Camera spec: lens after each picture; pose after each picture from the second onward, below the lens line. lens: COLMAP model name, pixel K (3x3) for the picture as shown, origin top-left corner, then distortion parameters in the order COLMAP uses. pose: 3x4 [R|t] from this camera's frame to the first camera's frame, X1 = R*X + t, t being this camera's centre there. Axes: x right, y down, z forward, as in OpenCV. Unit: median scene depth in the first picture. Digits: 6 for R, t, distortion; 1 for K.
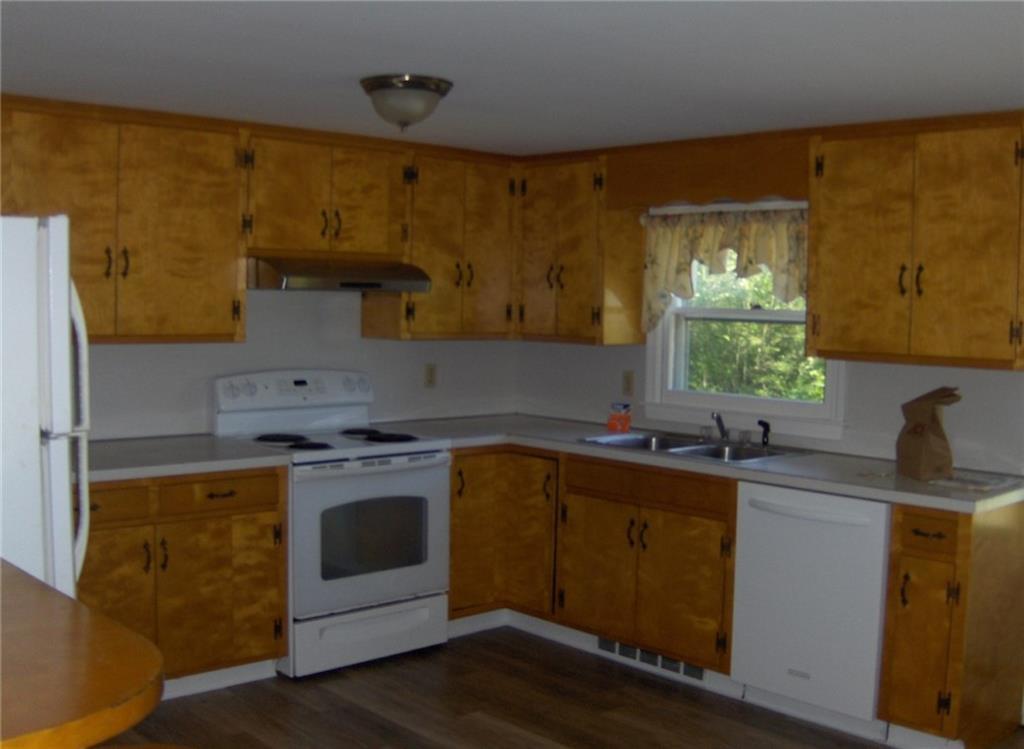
lens RADIAL K [[1130.3, 0, 508.6], [0, 1130.3, 378.8], [0, 0, 1]] dist [-0.172052, 0.000000]
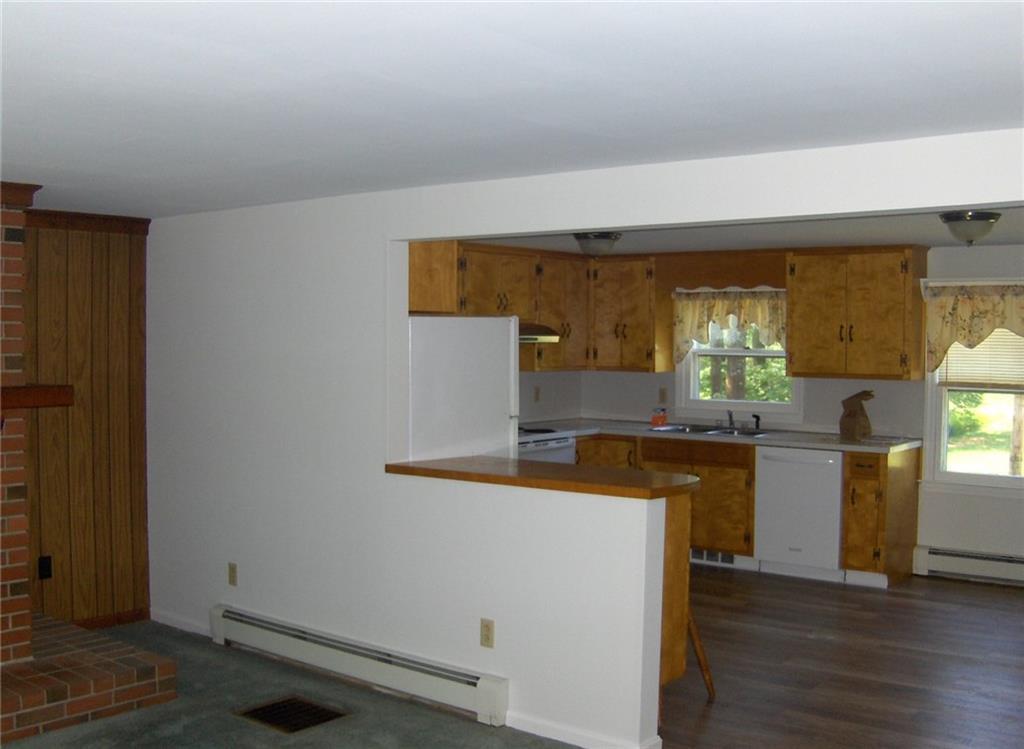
lens RADIAL K [[1130.3, 0, 510.1], [0, 1130.3, 372.0], [0, 0, 1]] dist [-0.172052, 0.000000]
pose [[0.990005, -0.017780, 0.139910, -0.394299], [0.022546, 0.999216, -0.032553, 0.020269], [-0.139221, 0.035382, 0.989629, -0.663326]]
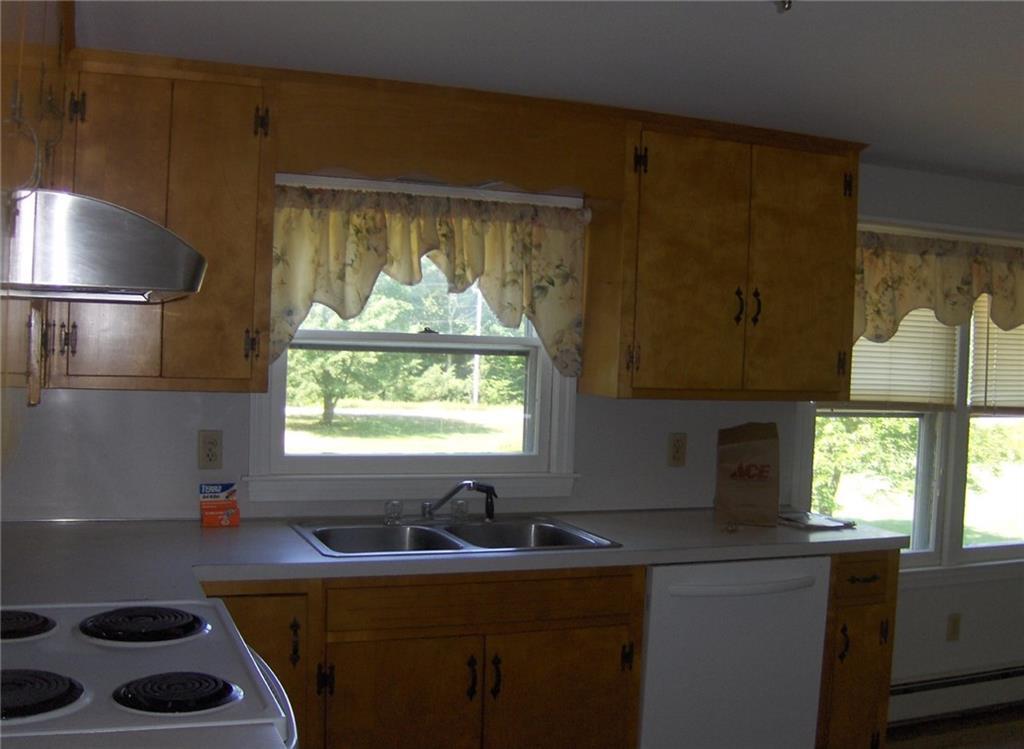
lens RADIAL K [[1130.3, 0, 513.6], [0, 1130.3, 374.2], [0, 0, 1]] dist [-0.172052, 0.000000]
pose [[0.344086, -0.051184, 0.937542, -0.485965], [0.030883, 0.998590, 0.043182, -0.070068], [-0.938430, 0.014096, 0.345182, 0.741688]]
